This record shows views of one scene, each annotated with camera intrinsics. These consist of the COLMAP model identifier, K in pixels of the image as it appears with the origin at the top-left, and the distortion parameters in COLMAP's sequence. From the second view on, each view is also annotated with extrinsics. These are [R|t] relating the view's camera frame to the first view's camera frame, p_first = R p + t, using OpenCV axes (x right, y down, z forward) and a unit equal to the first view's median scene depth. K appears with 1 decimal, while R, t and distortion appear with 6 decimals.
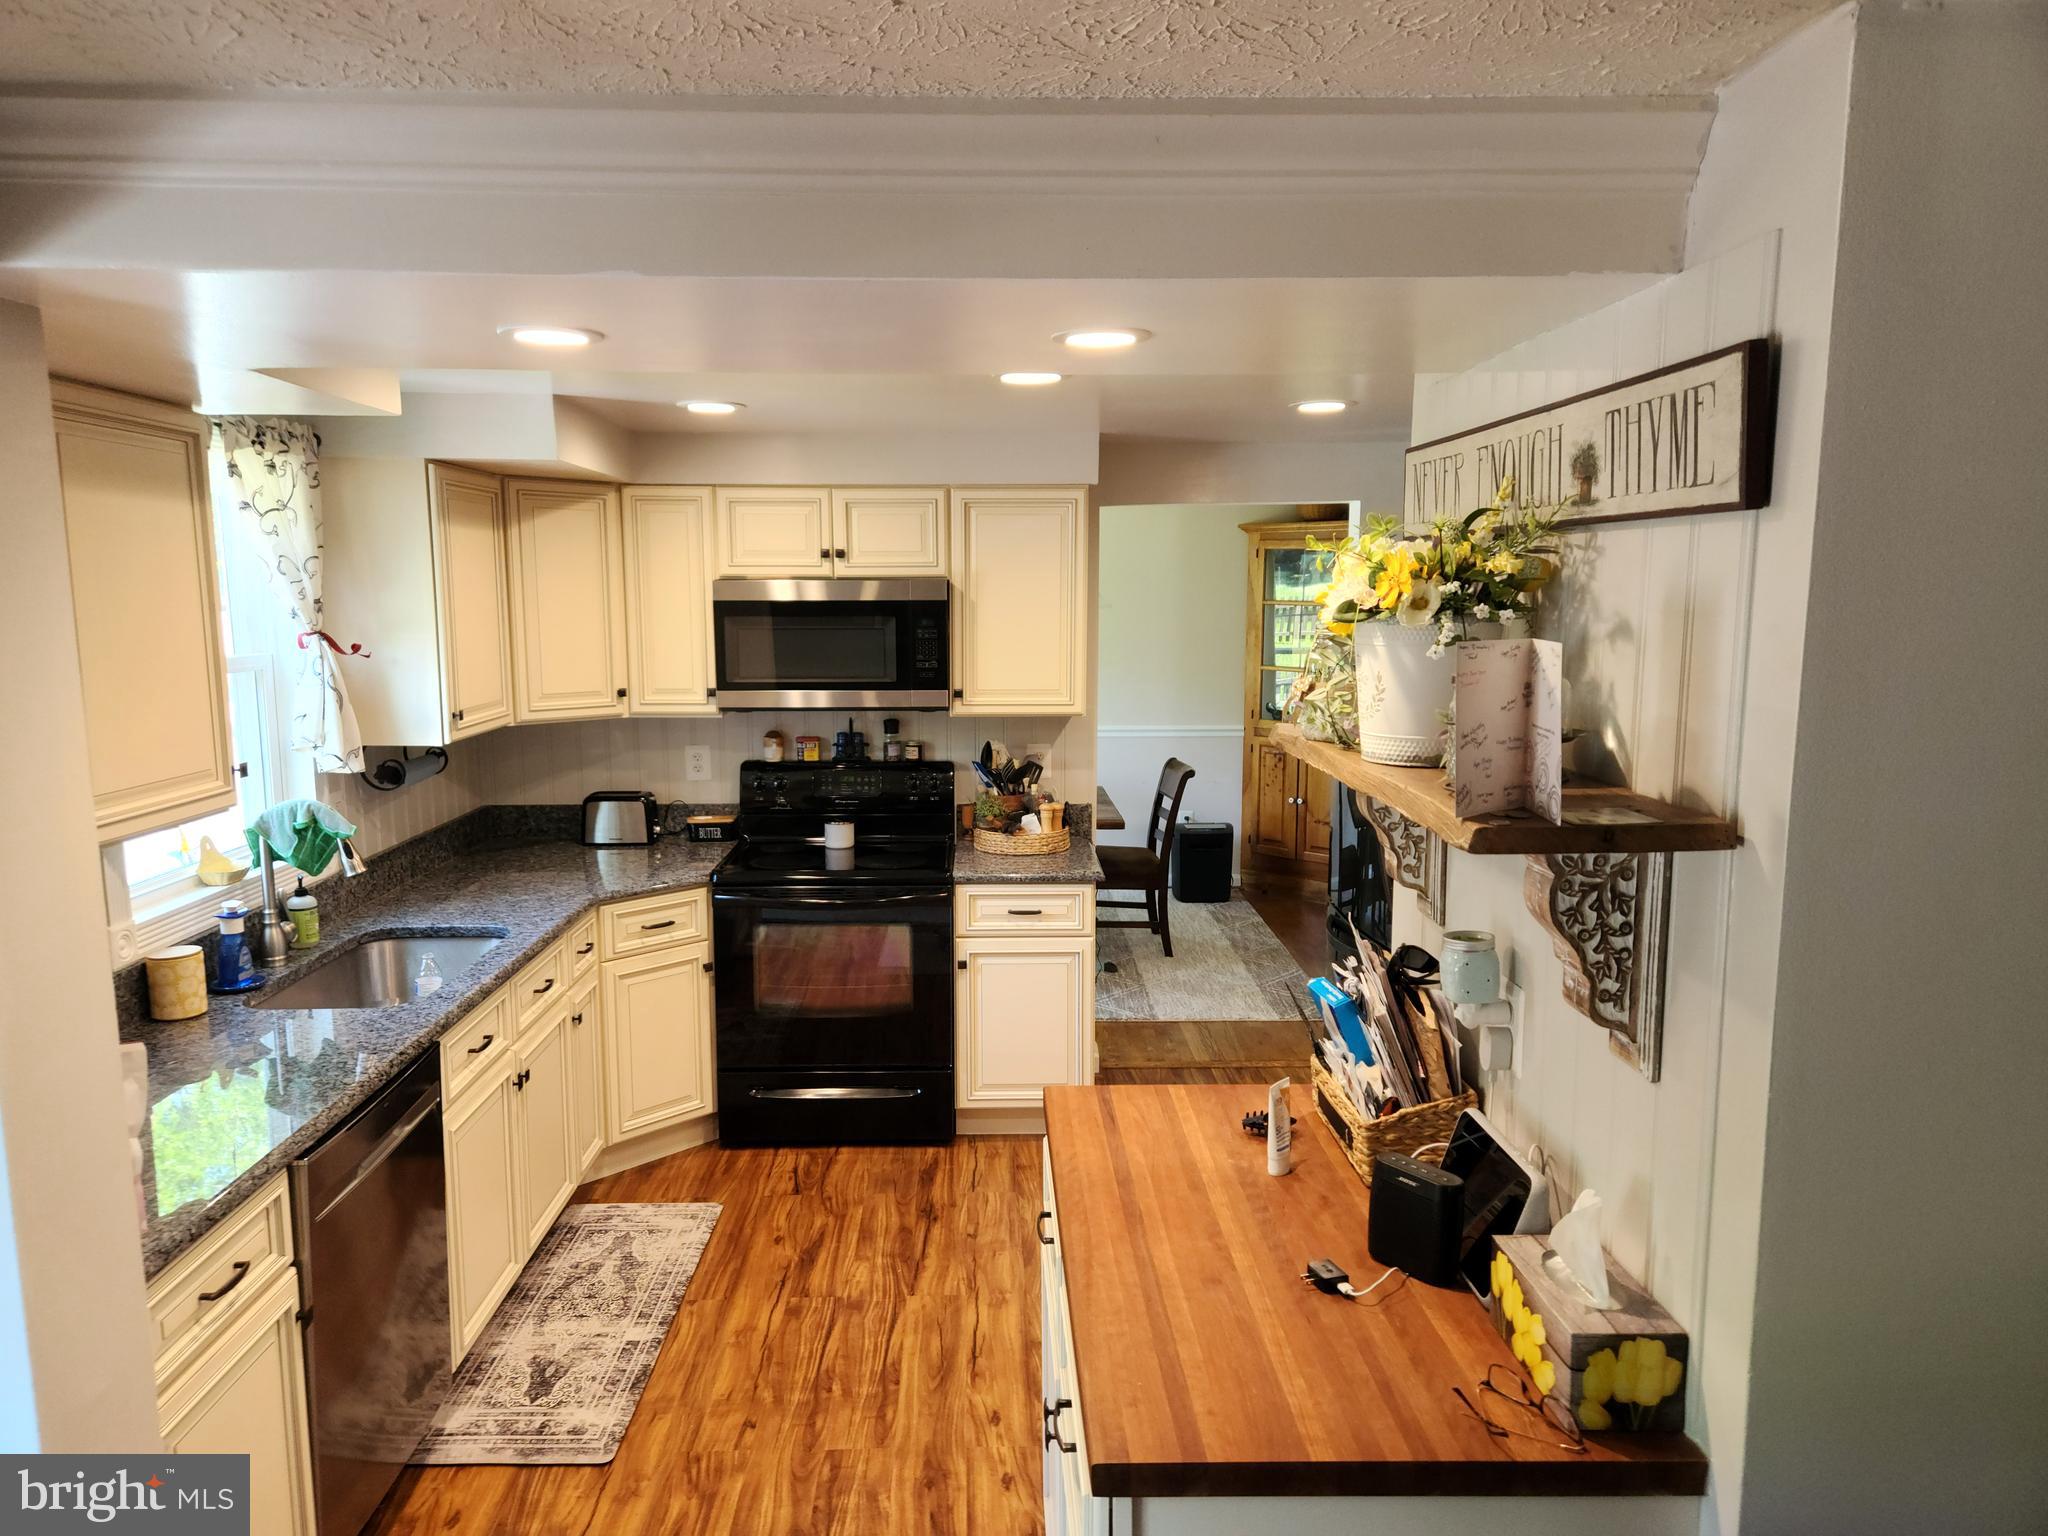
lens RADIAL K [[1366.7, 0, 1018.3], [0, 1366.7, 762.3], [0, 0, 1]] dist [0.037116, -0.009685]
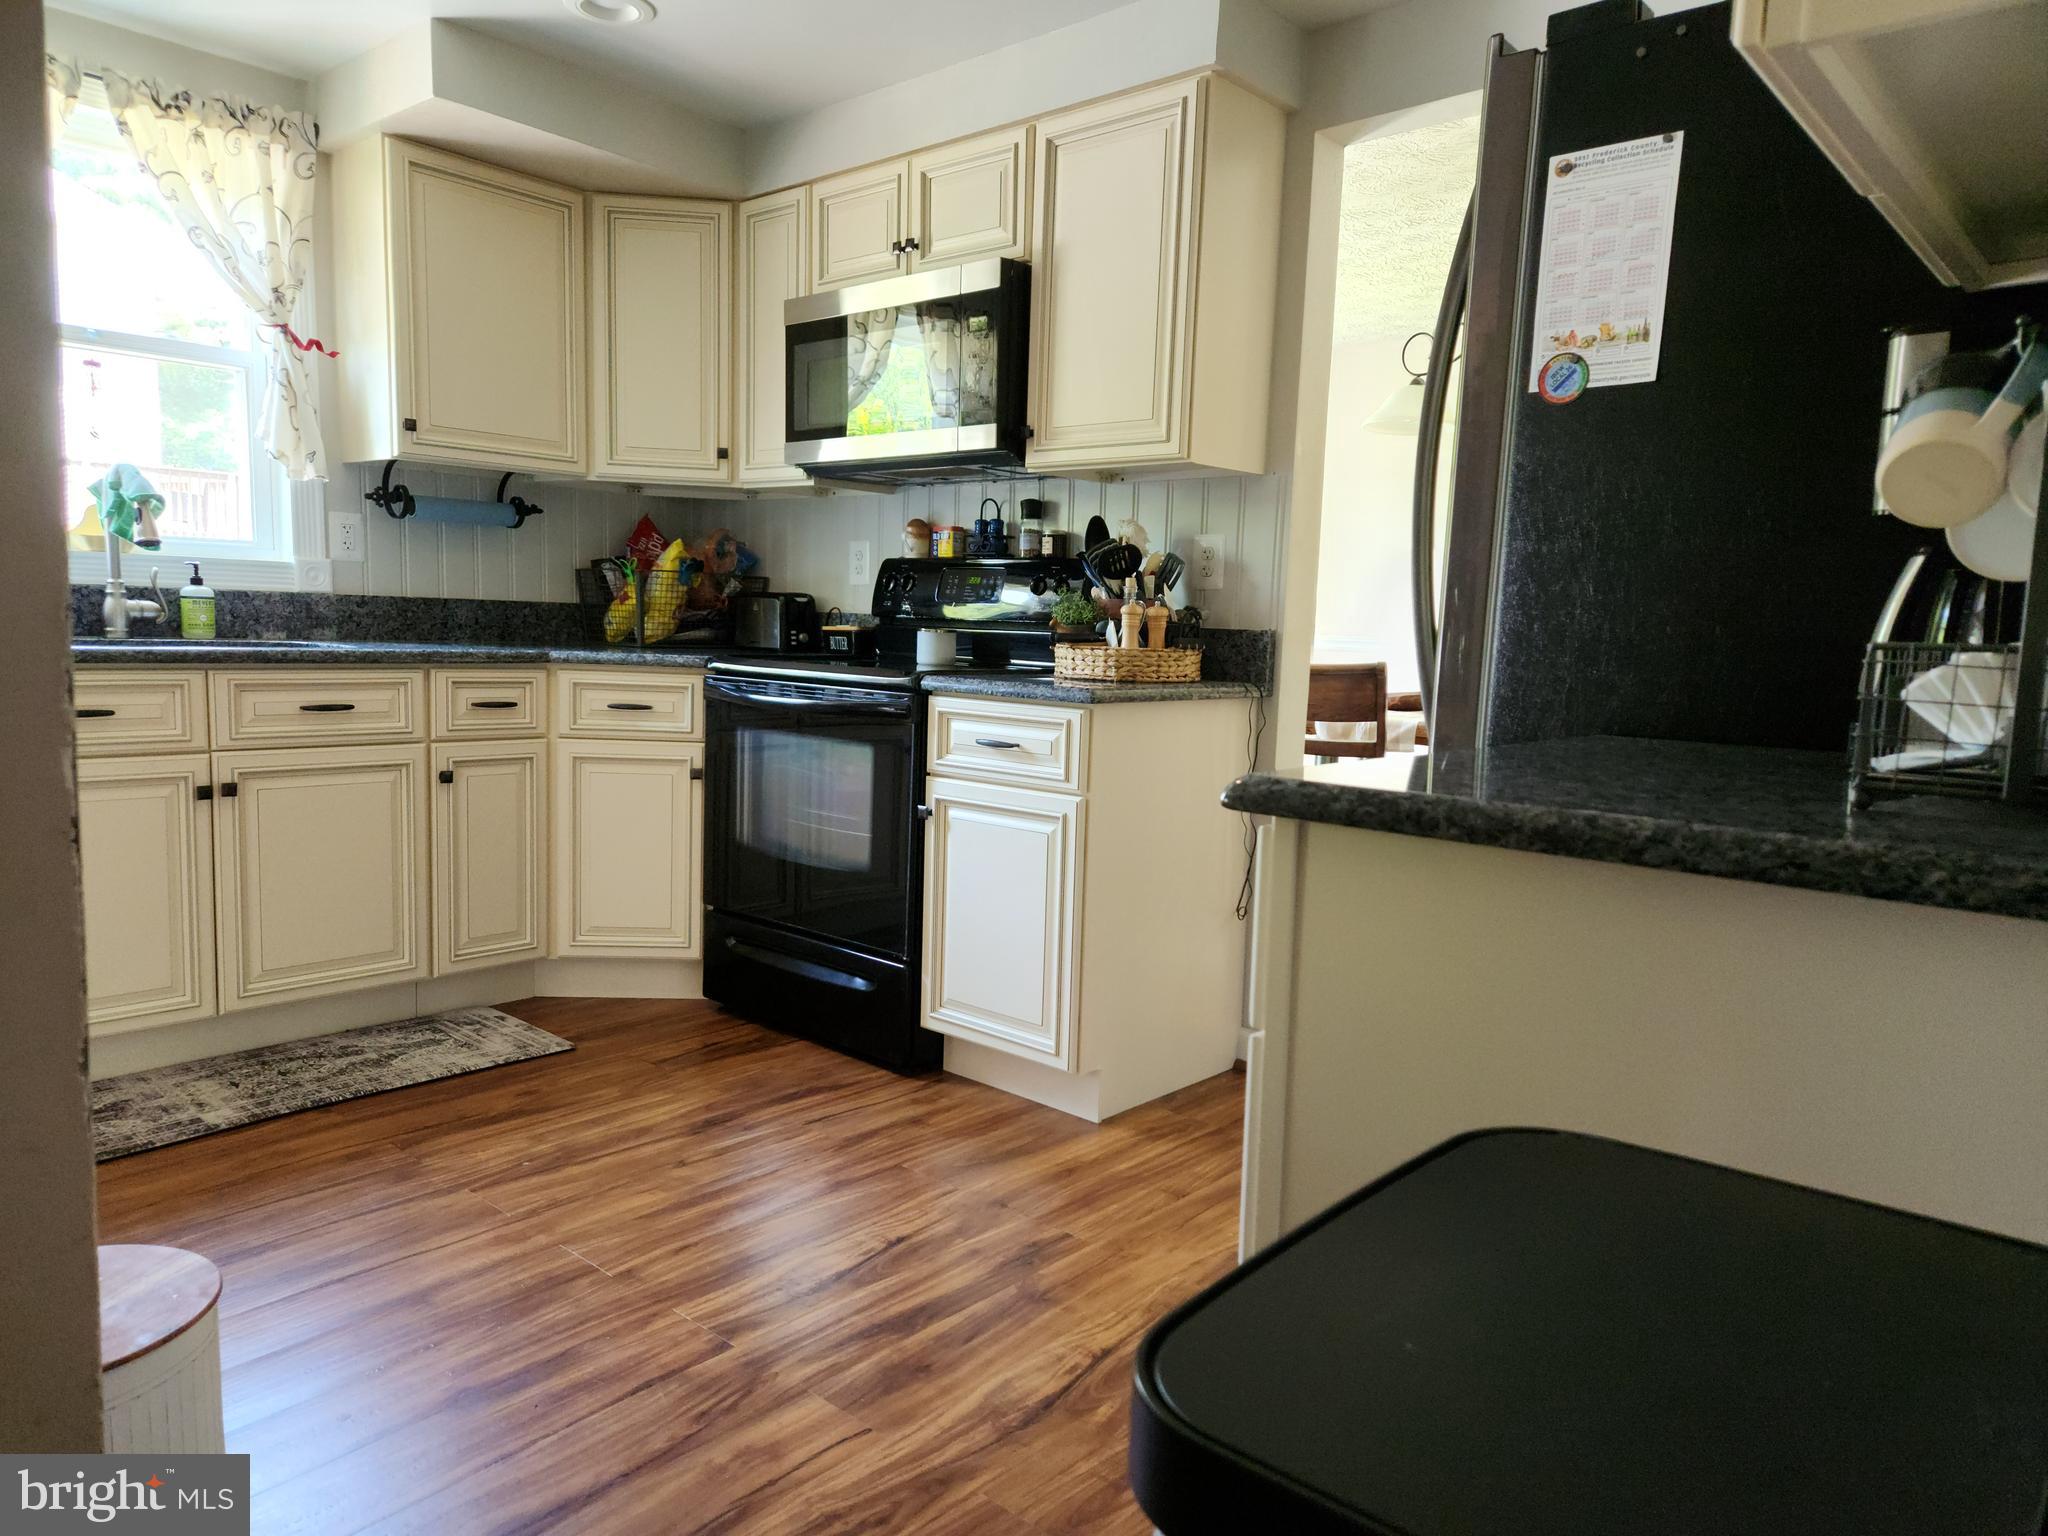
lens RADIAL K [[1366.7, 0, 1040.1], [0, 1366.7, 775.4], [0, 0, 1]] dist [0.037116, -0.009685]
pose [[0.731924, 0.099931, -0.674018, 0.452677], [-0.116742, 0.992952, 0.020445, 0.108583], [0.671311, 0.063722, 0.738432, 0.534330]]
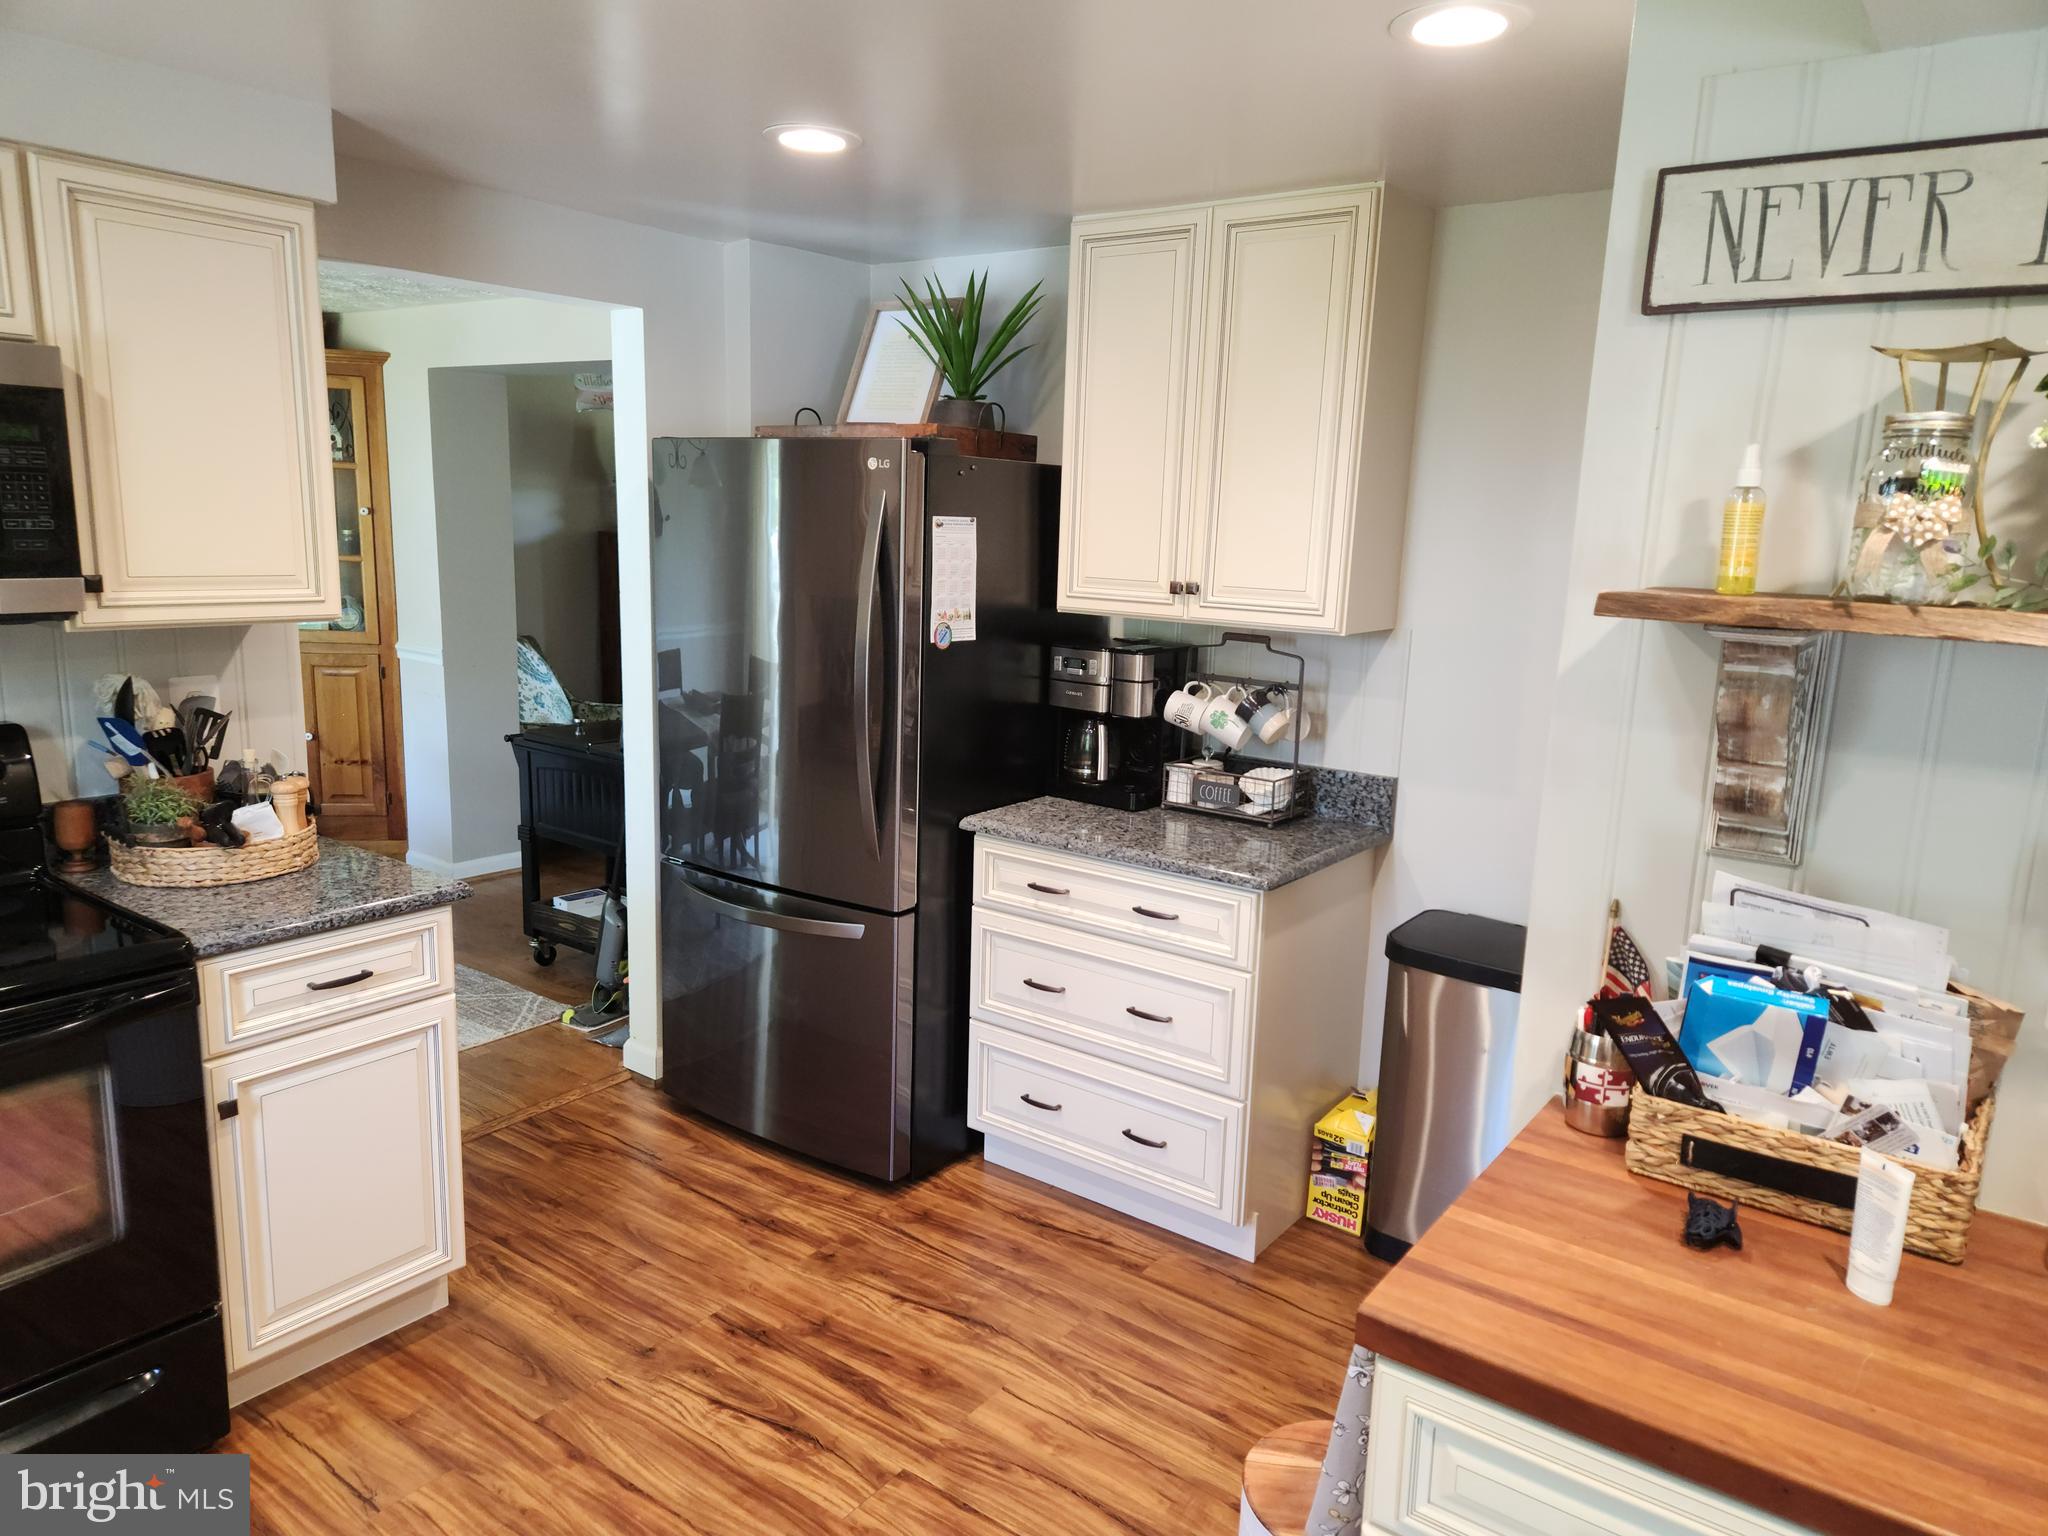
lens RADIAL K [[1366.7, 0, 1014.3], [0, 1366.7, 776.1], [0, 0, 1]] dist [0.037116, -0.009685]
pose [[0.620855, -0.128097, 0.773389, -0.244594], [0.067219, 0.991625, 0.110282, -0.015014], [-0.781038, -0.016483, 0.624265, 0.438914]]
